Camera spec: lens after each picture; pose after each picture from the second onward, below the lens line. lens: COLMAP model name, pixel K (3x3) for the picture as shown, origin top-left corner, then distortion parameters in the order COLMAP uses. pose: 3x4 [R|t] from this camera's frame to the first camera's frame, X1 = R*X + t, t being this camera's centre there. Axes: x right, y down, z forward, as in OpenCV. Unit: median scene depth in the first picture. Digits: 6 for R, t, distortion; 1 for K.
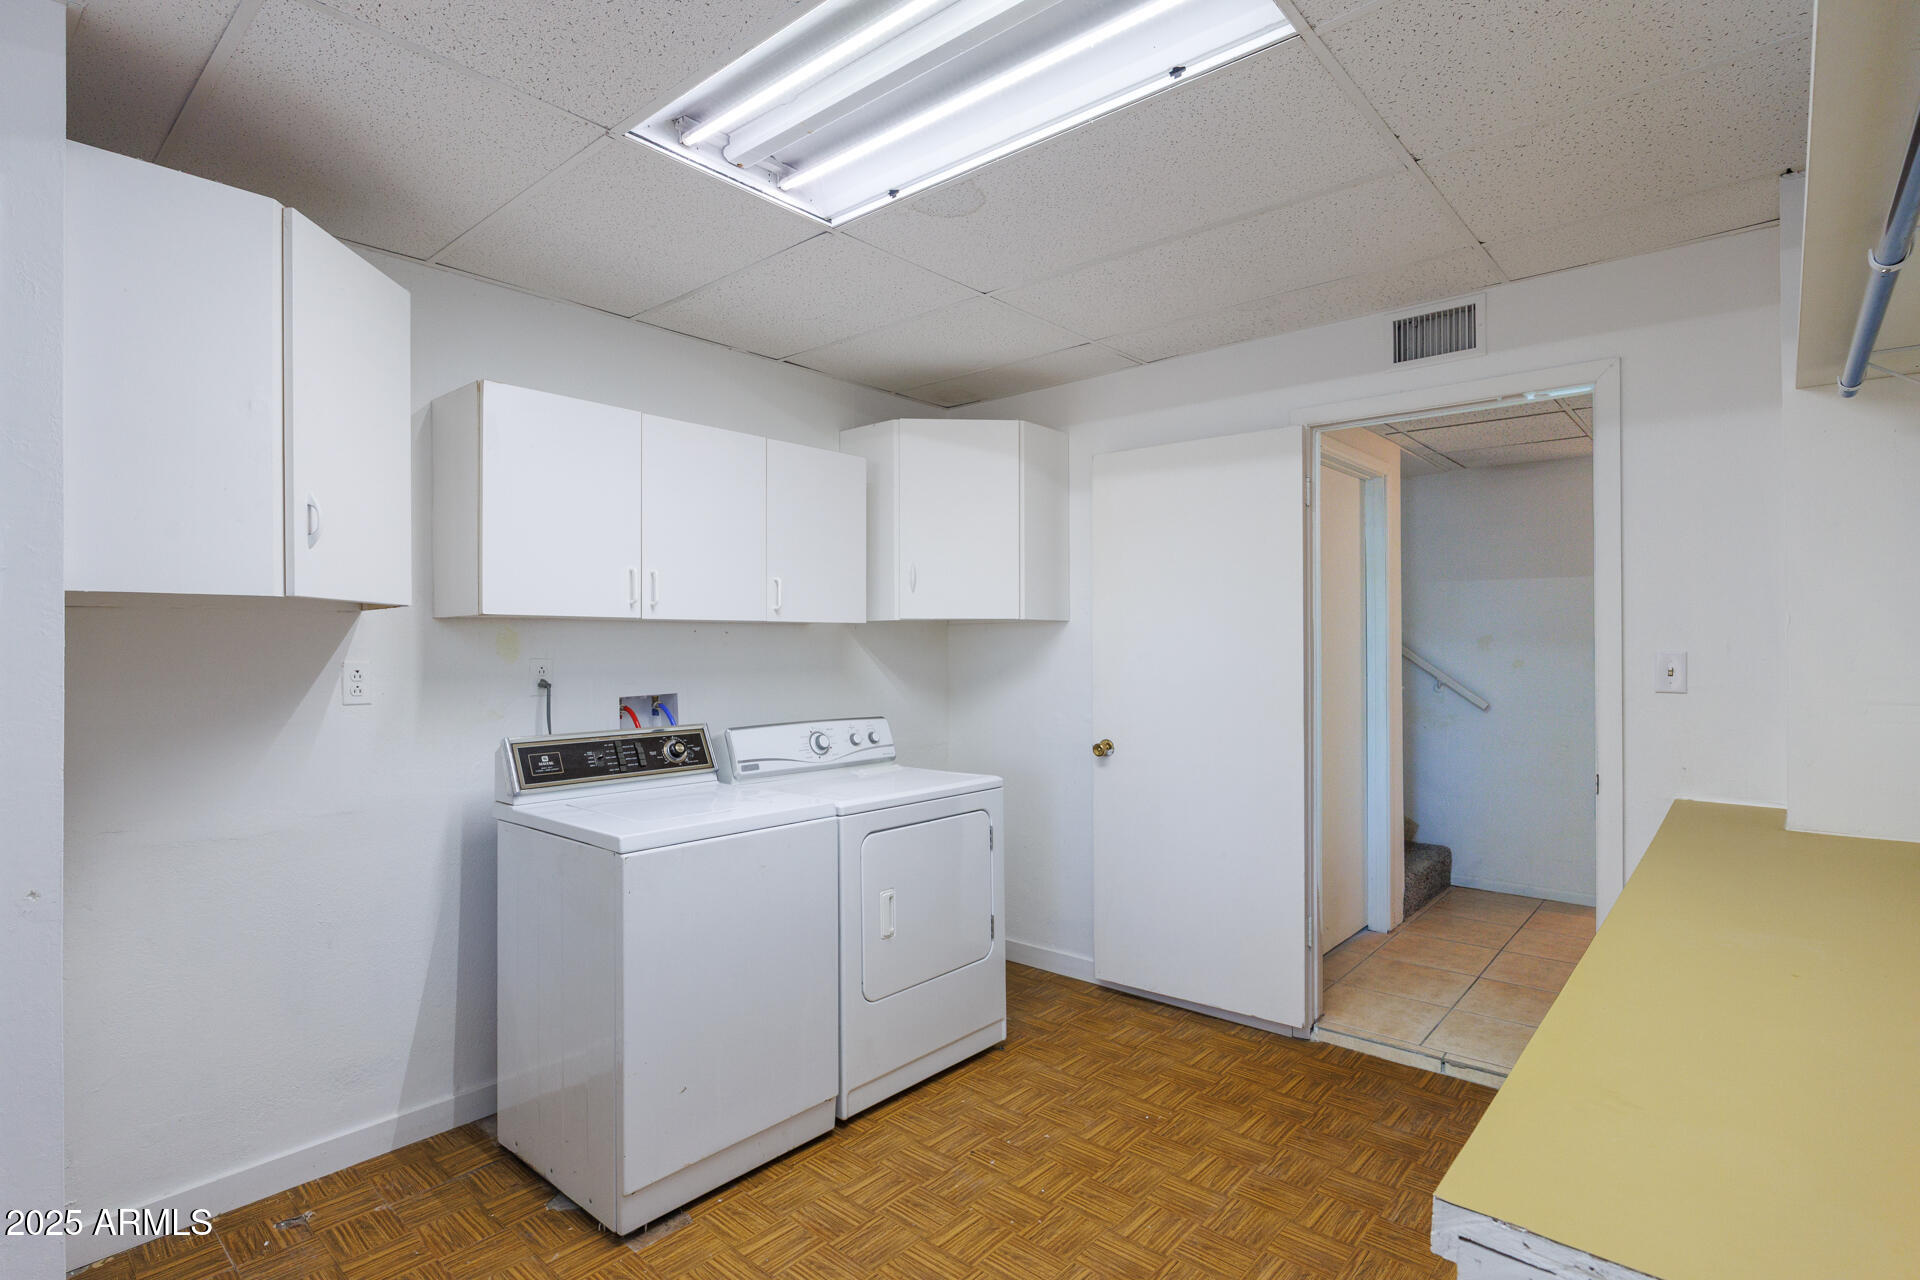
lens RADIAL K [[973.6, 0, 952.4], [0, 973.6, 649.9], [0, 0, 1]] dist [-0.003080, 0.000134]
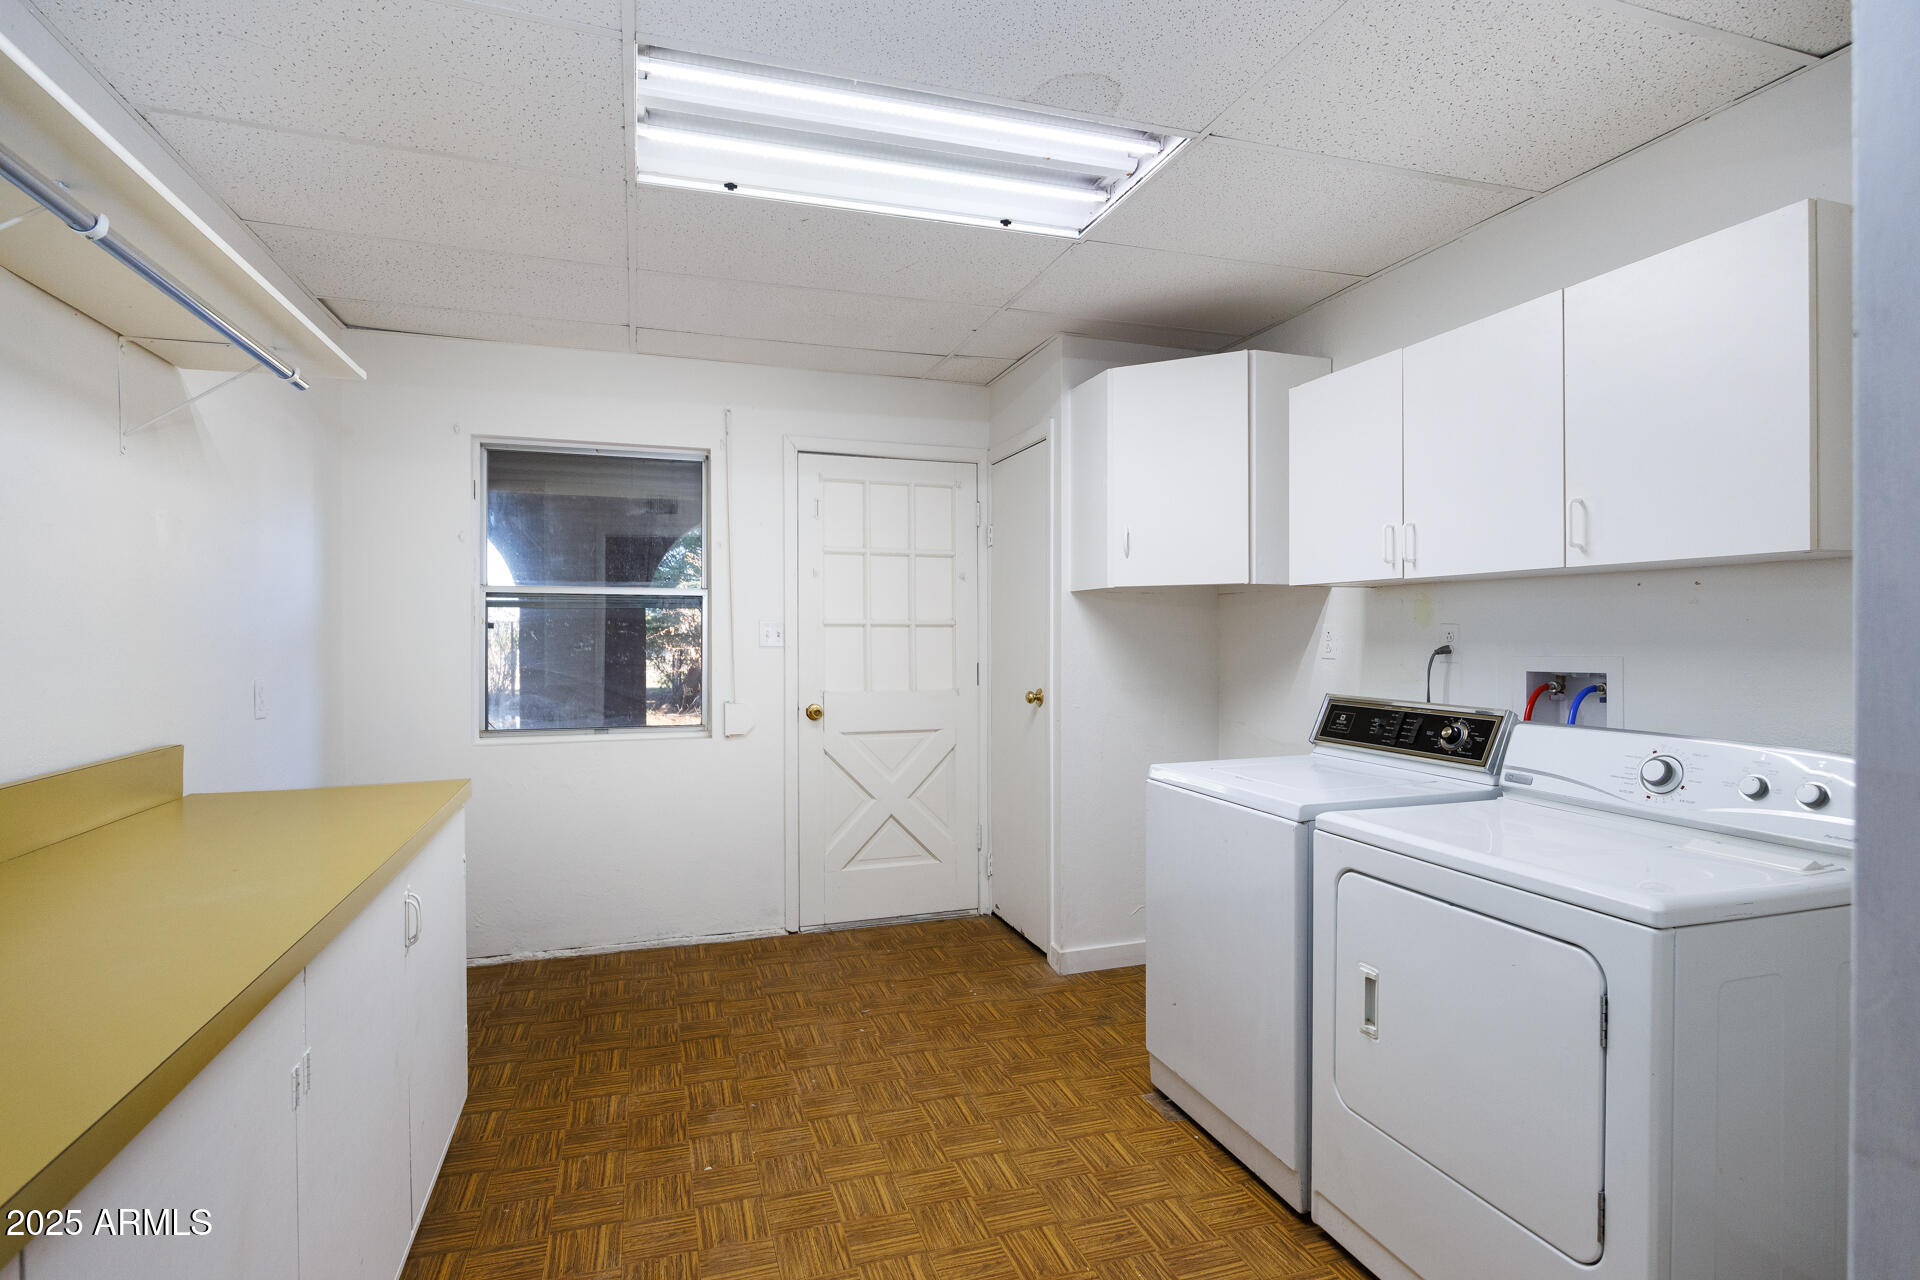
lens RADIAL K [[973.6, 0, 954.3], [0, 973.6, 635.3], [0, 0, 1]] dist [-0.003080, 0.000134]
pose [[-0.532214, 0.019858, -0.846377, 0.755083], [0.020493, 0.999734, 0.010570, 0.001724], [0.846362, -0.011720, -0.532480, 1.287942]]
